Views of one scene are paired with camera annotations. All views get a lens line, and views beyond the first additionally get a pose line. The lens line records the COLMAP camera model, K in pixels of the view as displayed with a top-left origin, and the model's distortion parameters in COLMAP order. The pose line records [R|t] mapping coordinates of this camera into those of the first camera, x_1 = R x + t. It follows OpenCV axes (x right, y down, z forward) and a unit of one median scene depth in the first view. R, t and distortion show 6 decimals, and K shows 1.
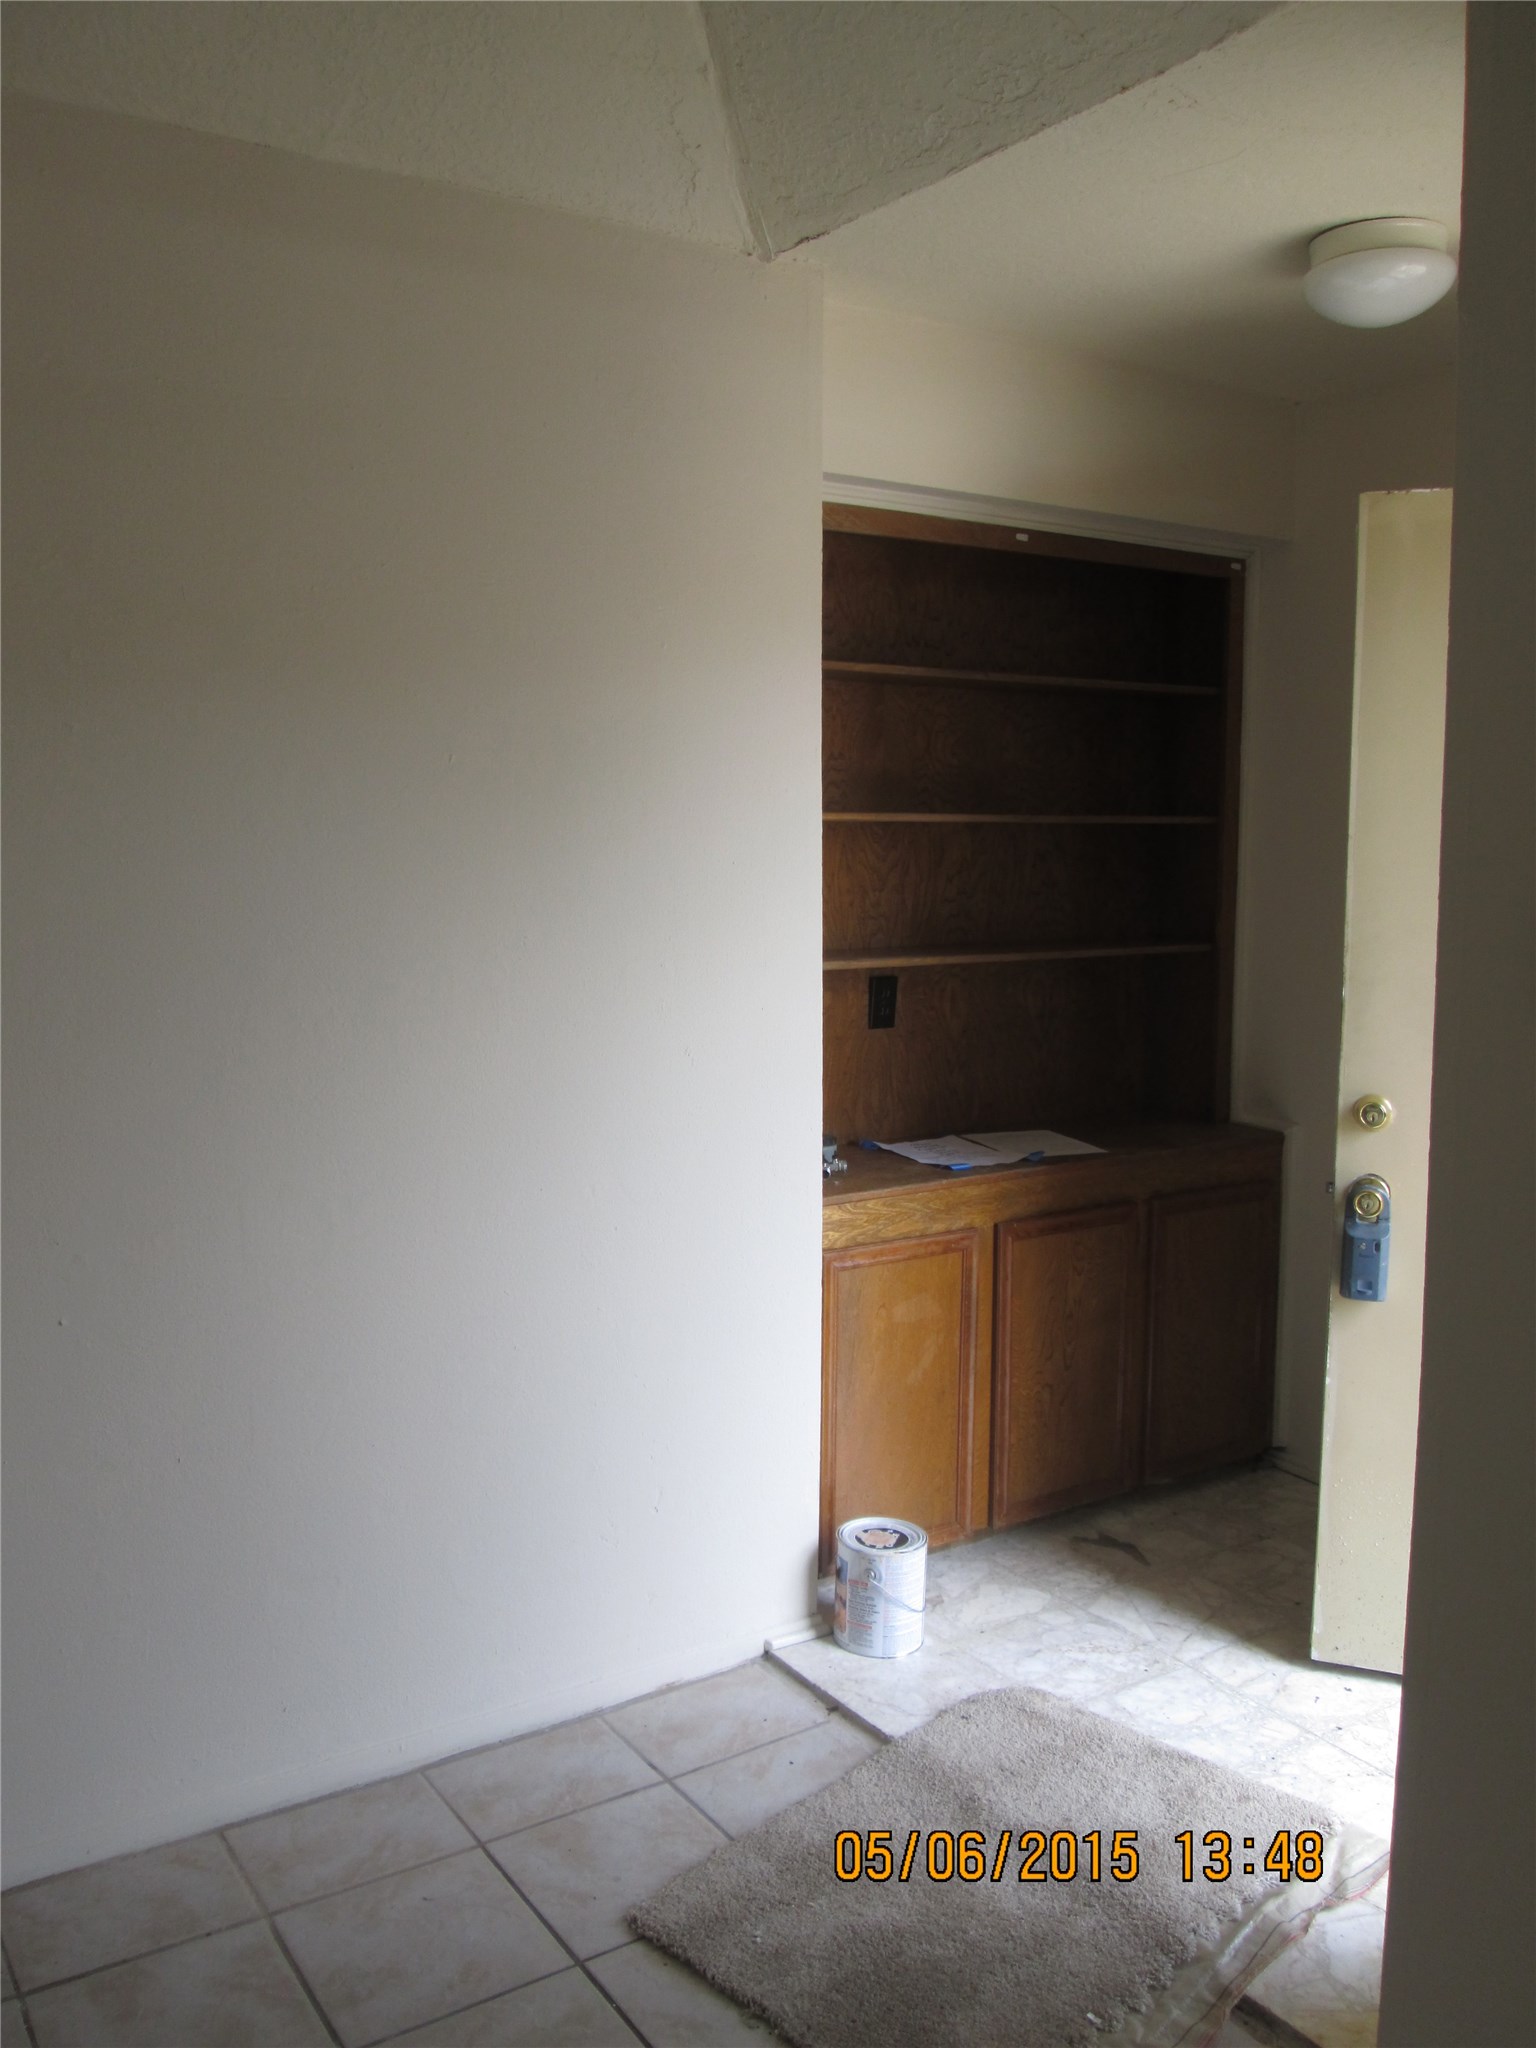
lens RADIAL K [[1626.7, 0, 765.6], [0, 1626.7, 970.2], [0, 0, 1]] dist [-0.071964, -0.003374]
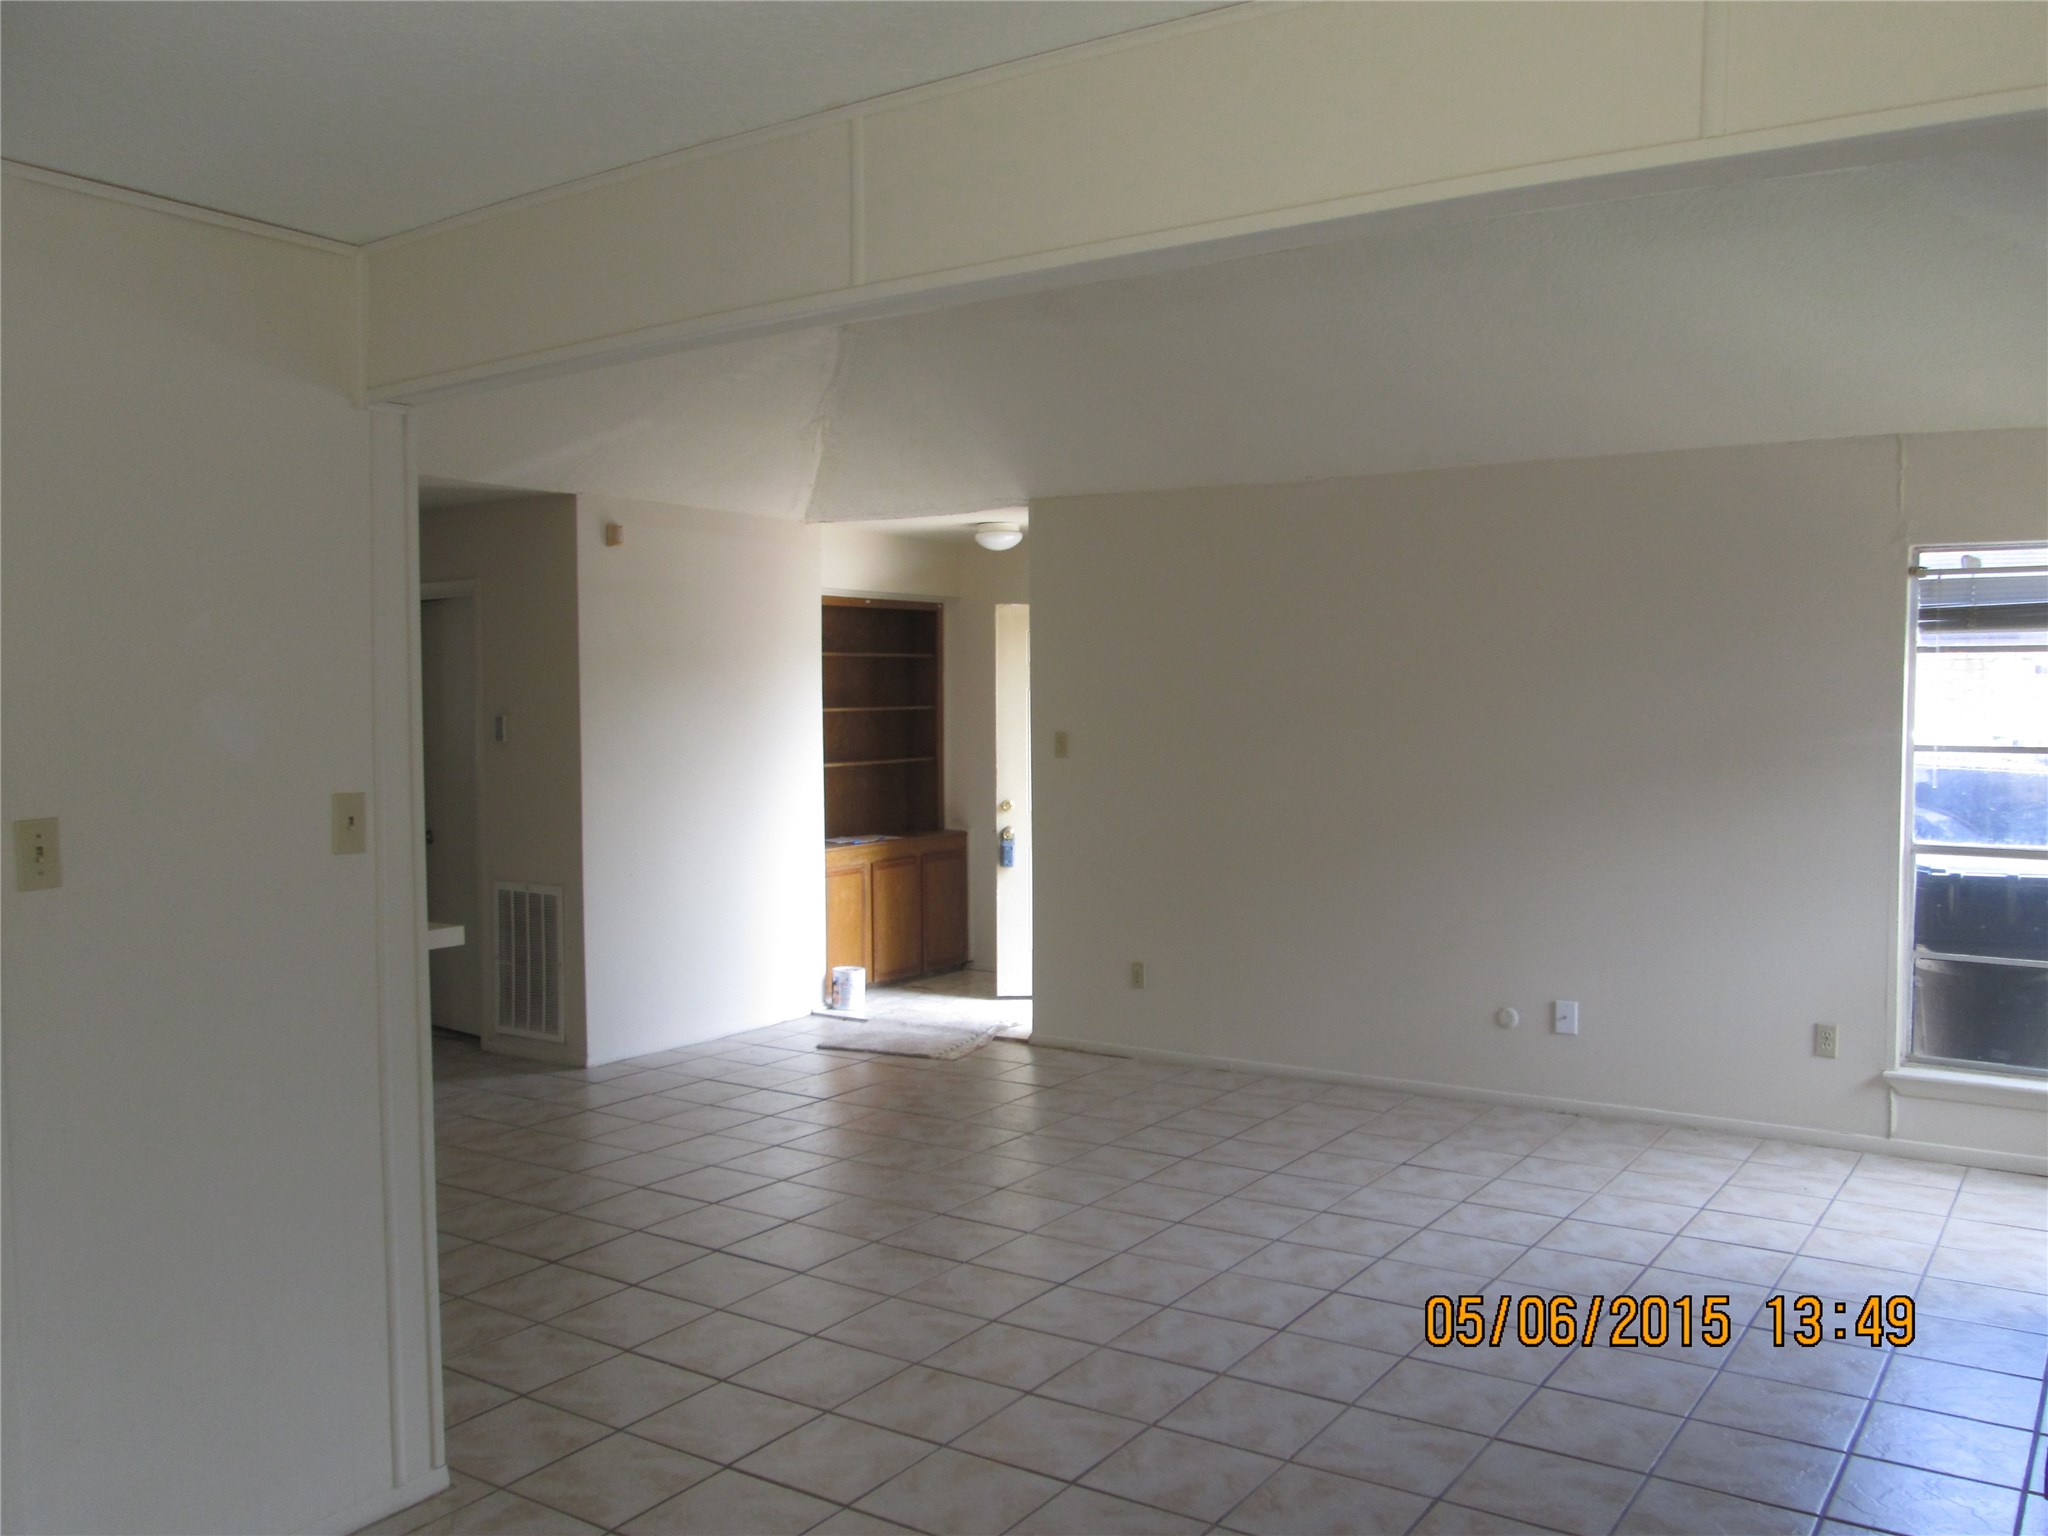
lens RADIAL K [[1723.8, 0, 1024.0], [0, 1723.8, 768.0], [0, 0, 1]] dist [-0.074546, 0.085056]
pose [[0.911308, -0.028282, 0.410753, -0.849033], [0.045565, 0.998438, -0.032344, 0.113225], [-0.409197, 0.048191, 0.911173, -1.812272]]
